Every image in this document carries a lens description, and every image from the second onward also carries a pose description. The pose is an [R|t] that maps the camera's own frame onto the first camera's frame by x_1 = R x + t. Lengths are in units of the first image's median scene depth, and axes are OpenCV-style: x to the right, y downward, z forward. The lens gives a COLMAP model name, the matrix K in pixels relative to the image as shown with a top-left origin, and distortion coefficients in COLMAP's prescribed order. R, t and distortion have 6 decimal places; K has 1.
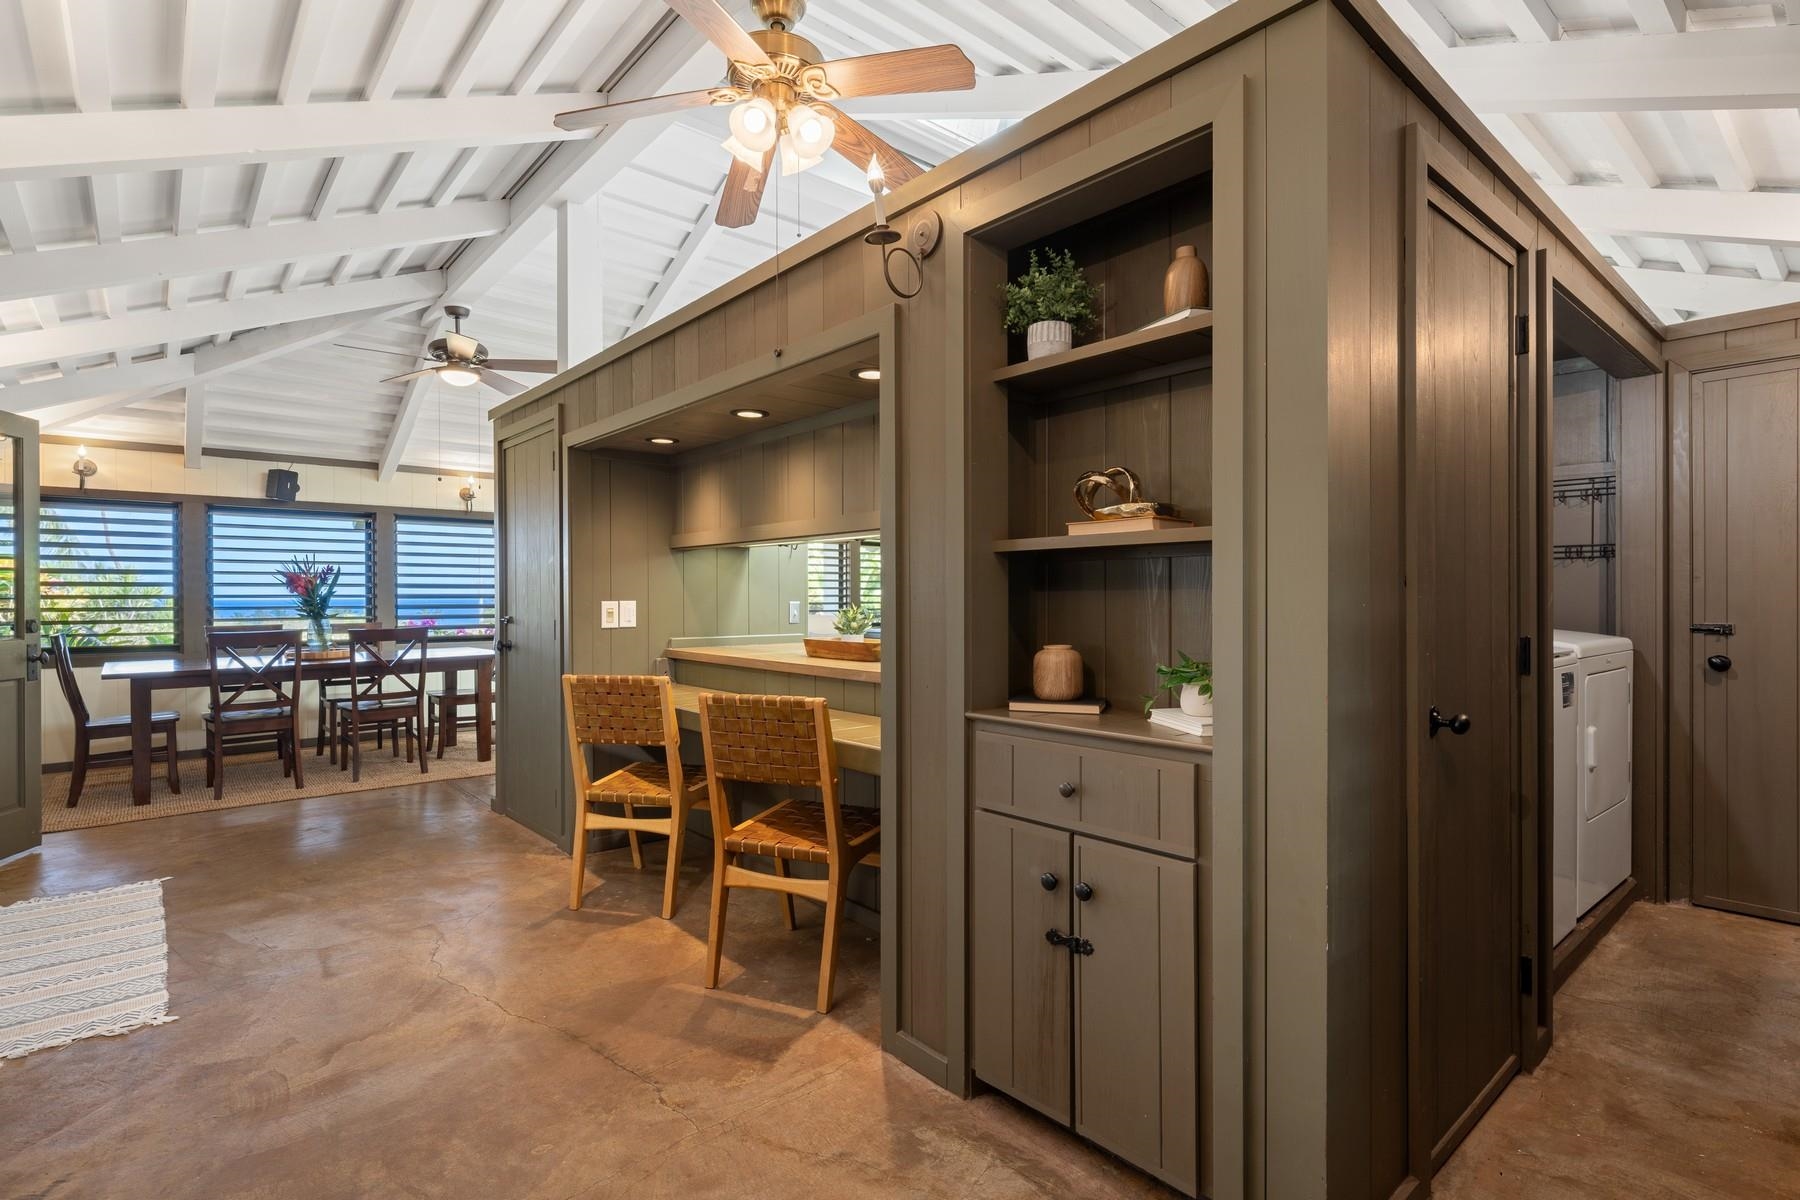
lens RADIAL K [[875.8, 0, 900.0], [0, 875.8, 600.0], [0, 0, 1]] dist [0.012083, -0.000214]
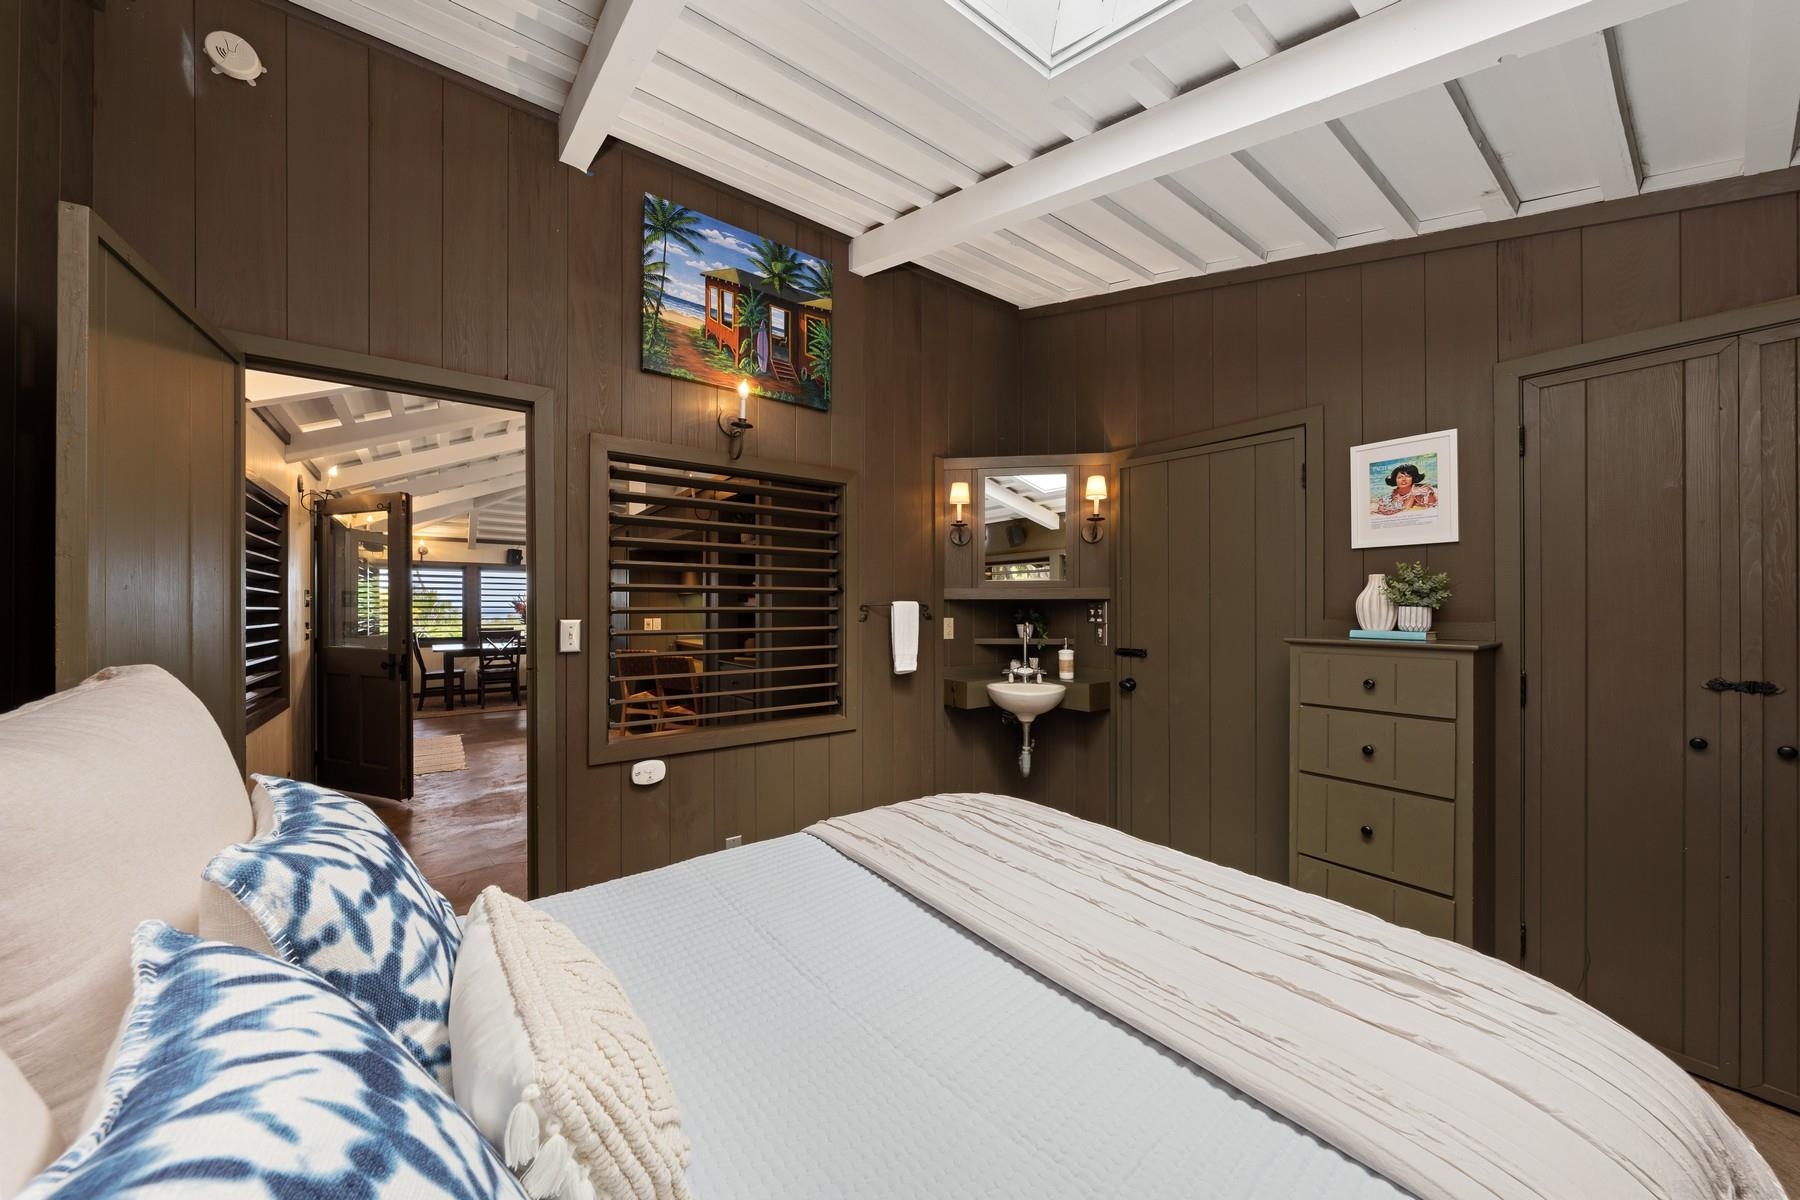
lens RADIAL K [[627.1, 0, 906.8], [0, 627.1, 608.6], [0, 0, 1]] dist [-0.000057, -0.000007]
pose [[0.997873, 0.002769, -0.065127, 0.323813], [-0.002771, 0.999996, 0.000055, -0.019625], [0.065127, 0.000125, 0.997877, -0.415708]]
